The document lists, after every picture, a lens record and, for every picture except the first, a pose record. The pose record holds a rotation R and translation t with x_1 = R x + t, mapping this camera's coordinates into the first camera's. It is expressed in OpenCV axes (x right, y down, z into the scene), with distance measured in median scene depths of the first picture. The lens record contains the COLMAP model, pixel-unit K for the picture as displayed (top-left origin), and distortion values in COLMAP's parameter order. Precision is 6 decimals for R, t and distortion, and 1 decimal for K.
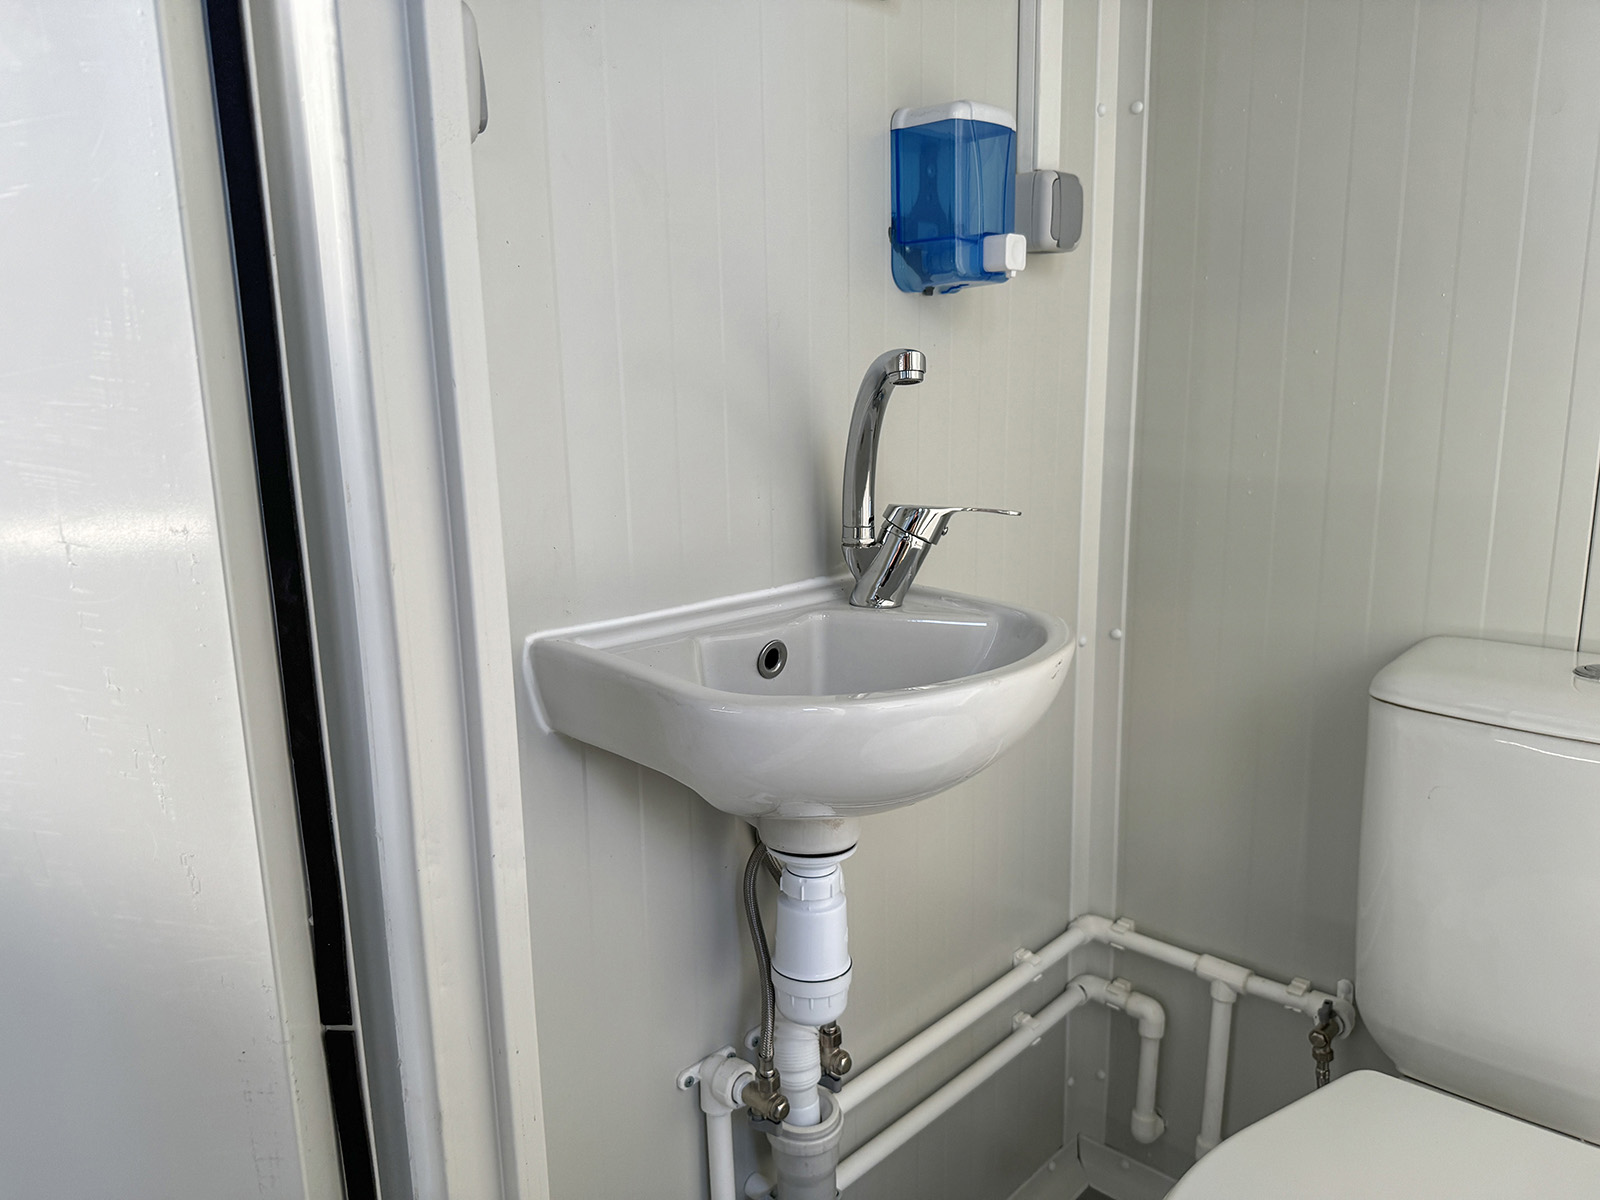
lens RADIAL K [[1136.7, 0, 794.6], [0, 1136.7, 623.2], [0, 0, 1]] dist [0.030053, -0.049683]
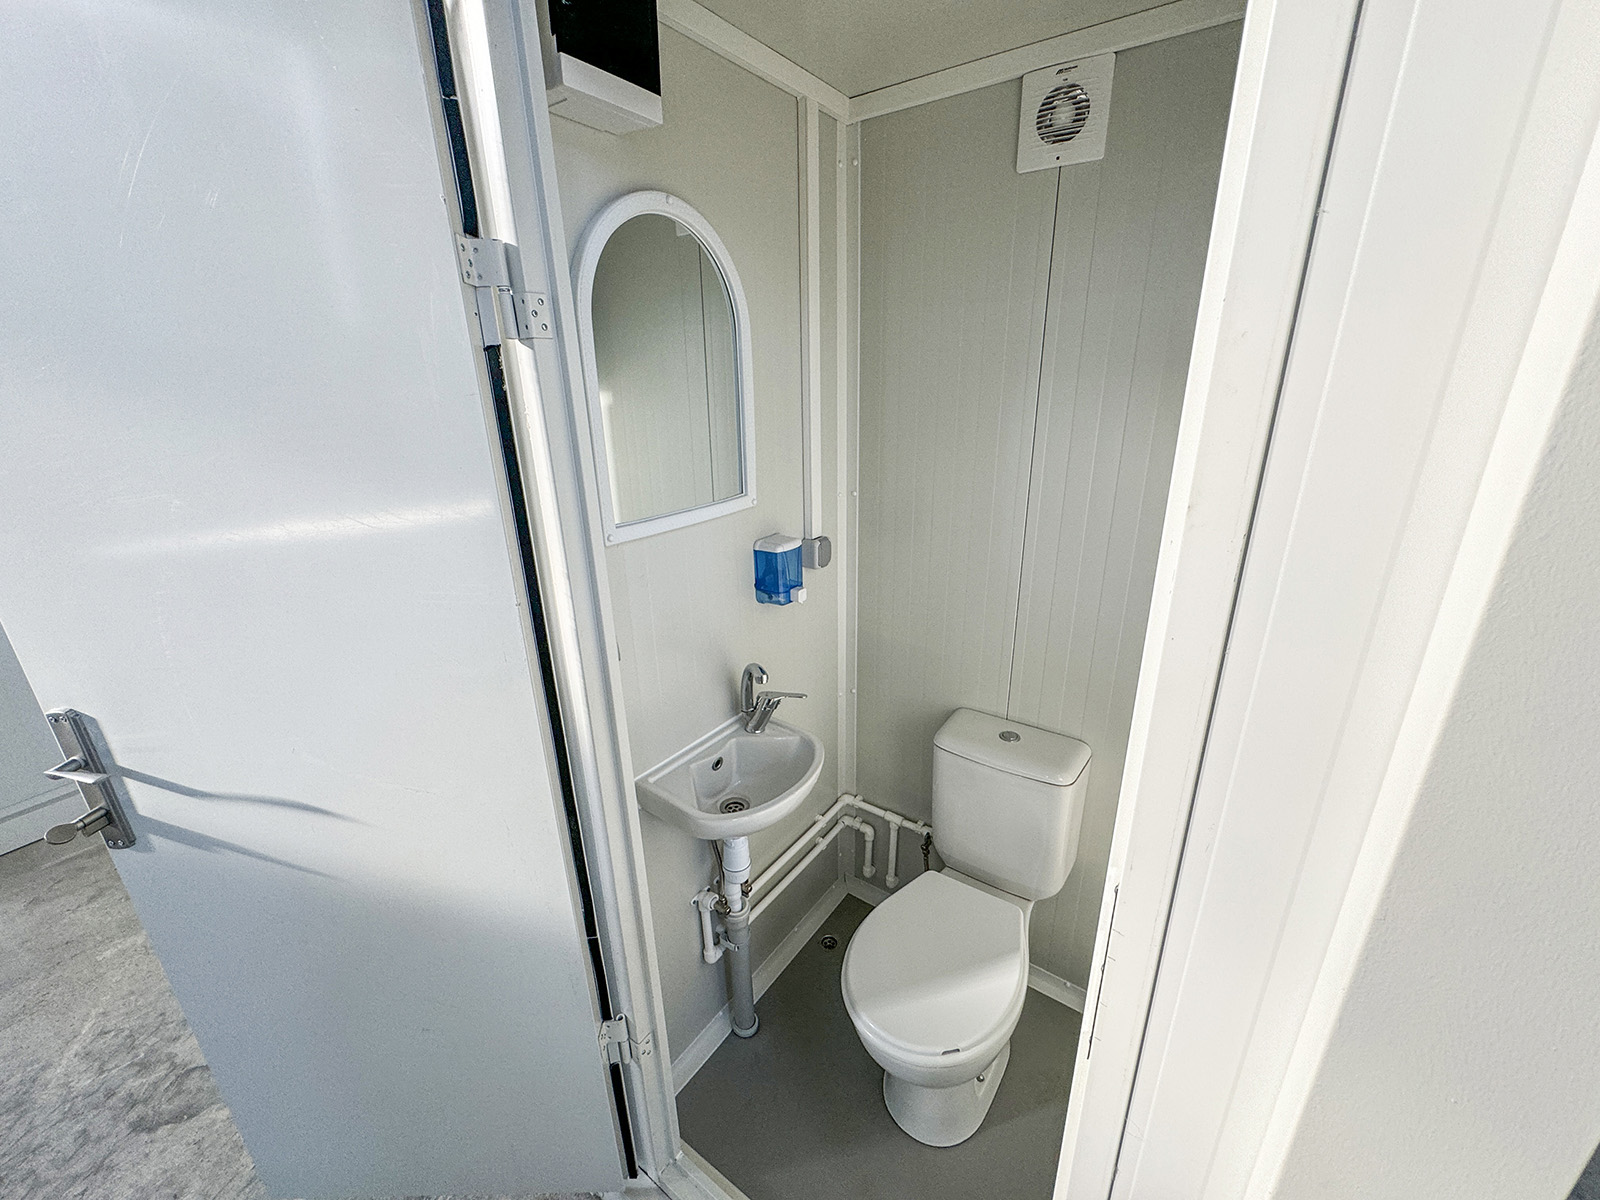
lens RADIAL K [[644.6, 0, 800.0], [0, 644.6, 600.0], [0, 0, 1]] dist [-0.001554, -0.000606]
pose [[0.991121, -0.045429, 0.124964, 0.000358], [0.028836, 0.990894, 0.131522, -0.468605], [-0.129801, -0.126750, 0.983405, -0.432622]]
